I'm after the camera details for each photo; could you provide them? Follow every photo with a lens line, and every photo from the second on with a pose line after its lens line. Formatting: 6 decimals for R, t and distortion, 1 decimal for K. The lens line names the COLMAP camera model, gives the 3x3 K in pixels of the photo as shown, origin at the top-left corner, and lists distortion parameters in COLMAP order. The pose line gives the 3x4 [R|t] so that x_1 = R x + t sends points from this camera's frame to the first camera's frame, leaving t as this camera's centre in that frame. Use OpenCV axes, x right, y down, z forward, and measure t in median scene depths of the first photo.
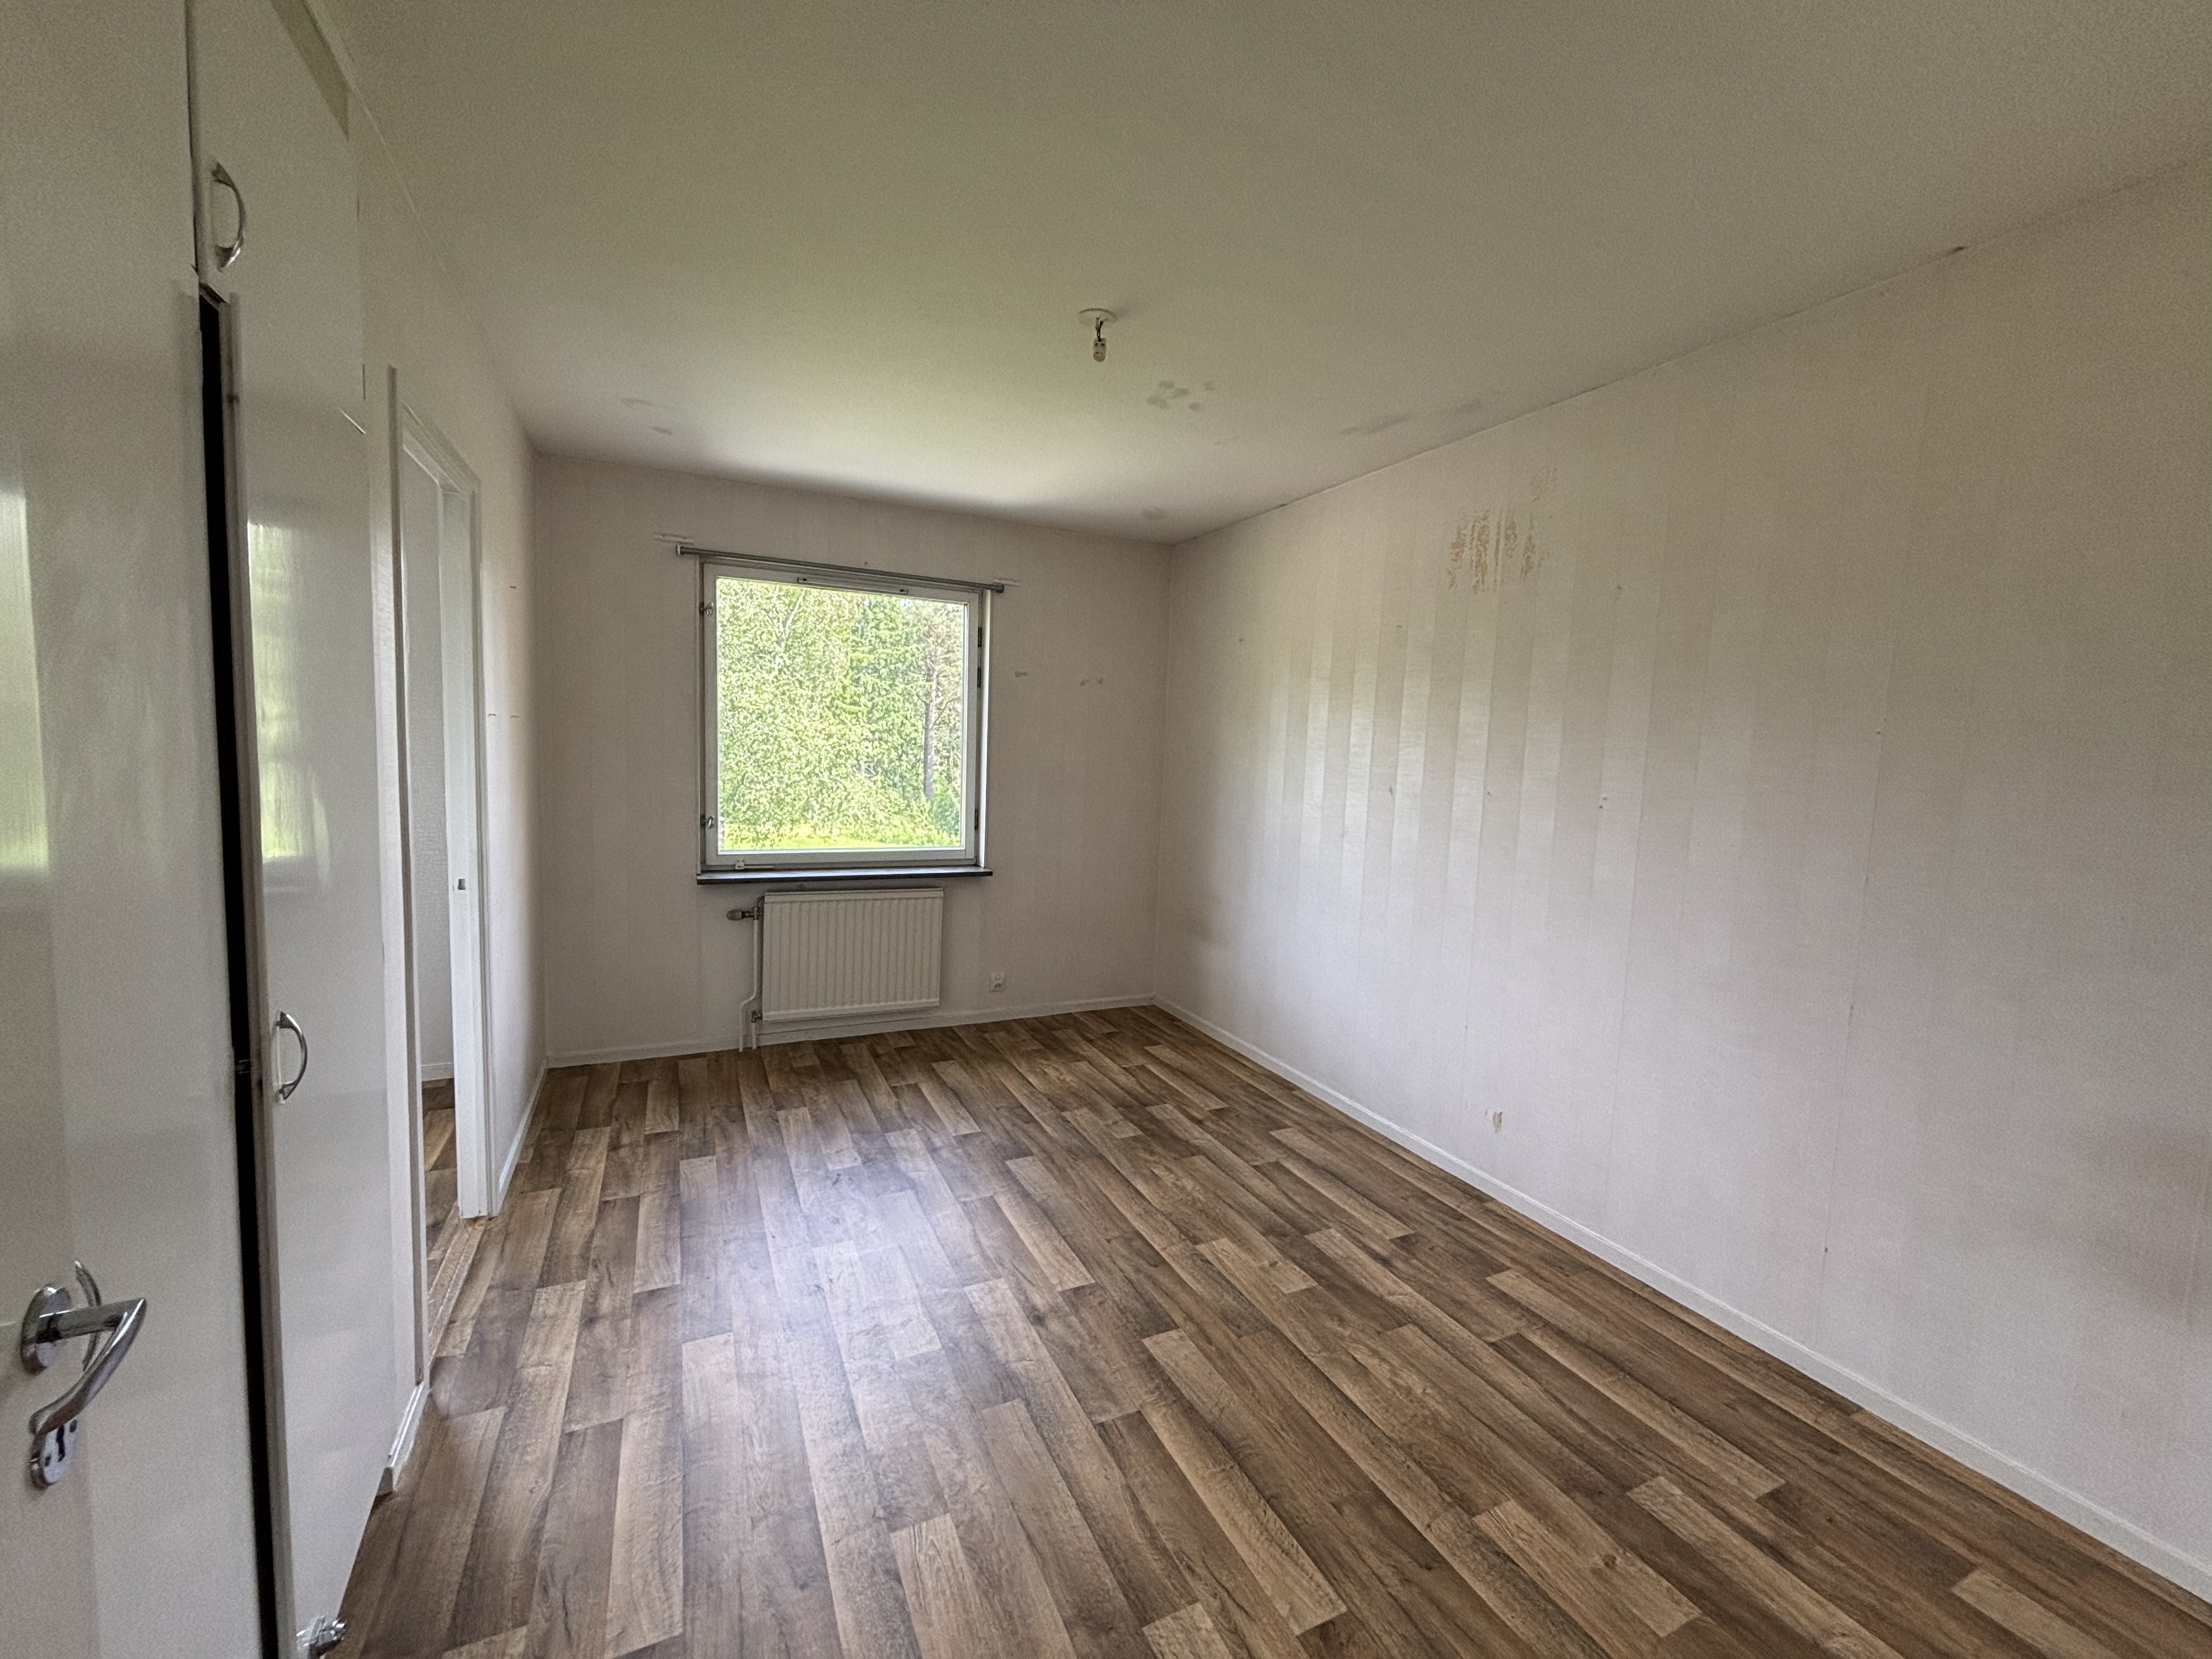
lens RADIAL K [[899.9, 0, 1103.1], [0, 899.9, 829.6], [0, 0, 1]] dist [-0.005322, 0.002640]
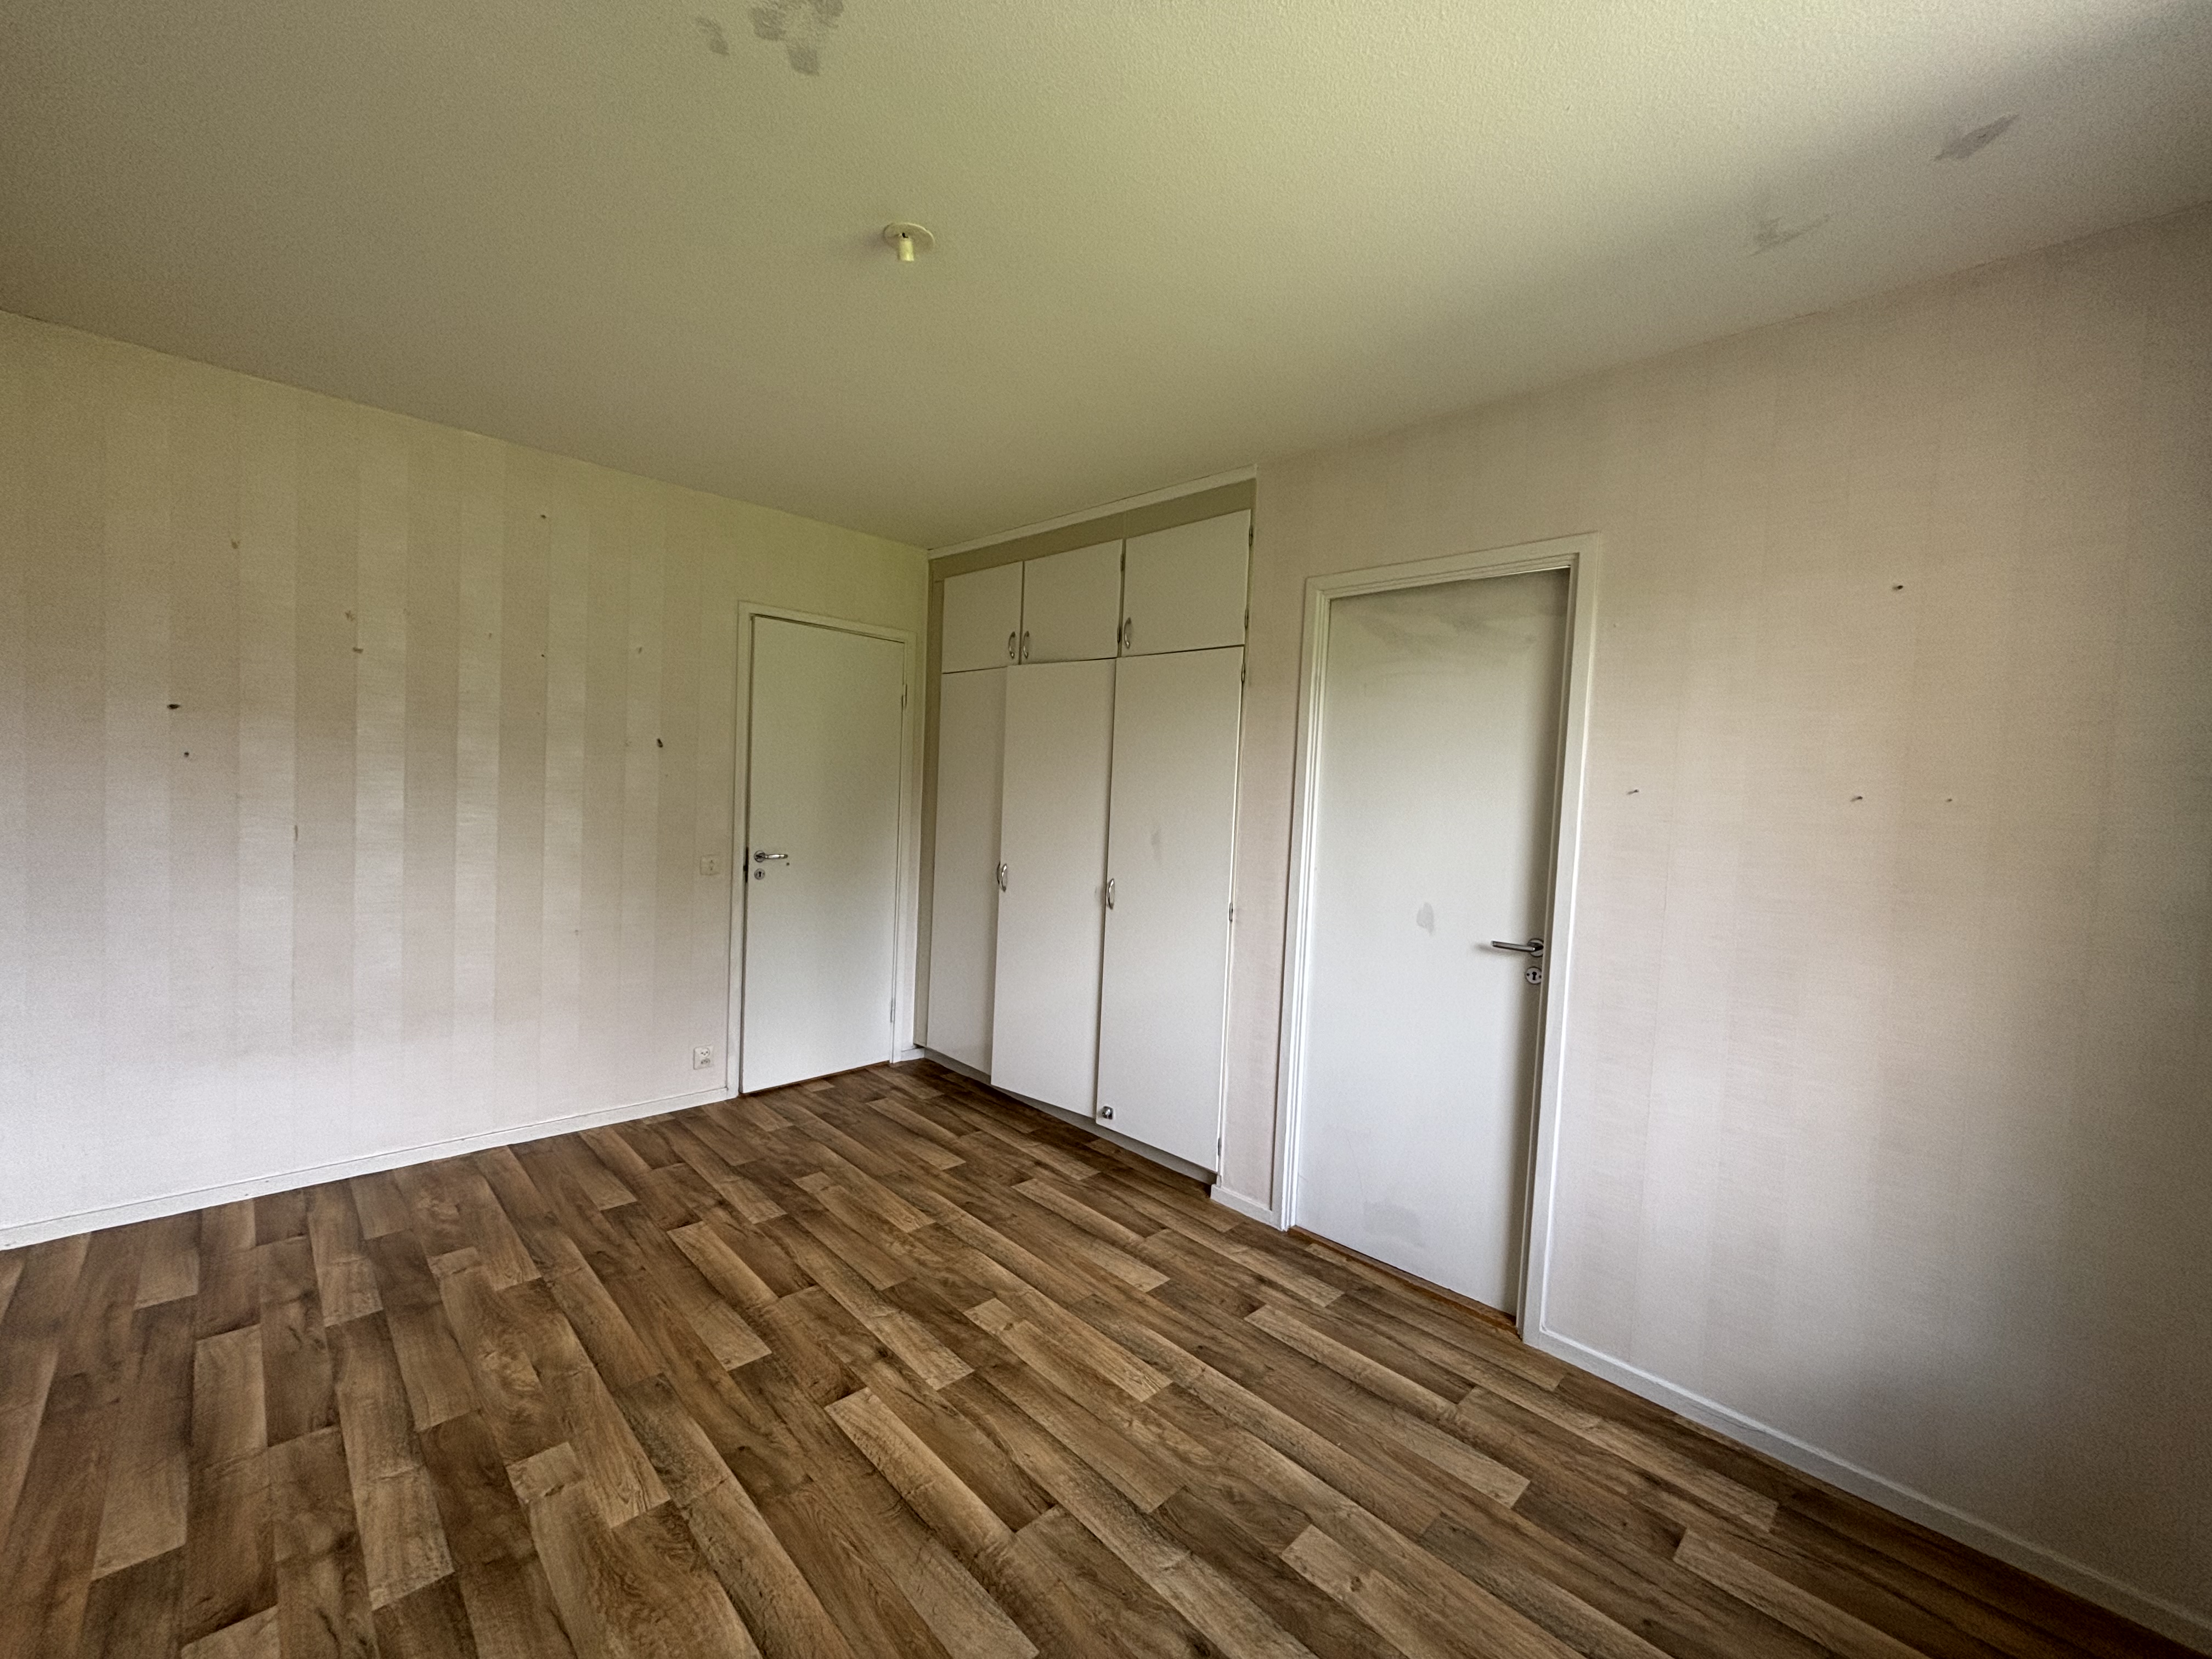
lens RADIAL K [[899.9, 0, 1101.0], [0, 899.9, 824.3], [0, 0, 1]] dist [-0.005322, 0.002640]
pose [[-0.943325, -0.064293, -0.325584, 0.055949], [-0.108043, 0.987105, 0.118113, -0.157472], [0.313791, 0.146596, -0.938107, 1.806779]]
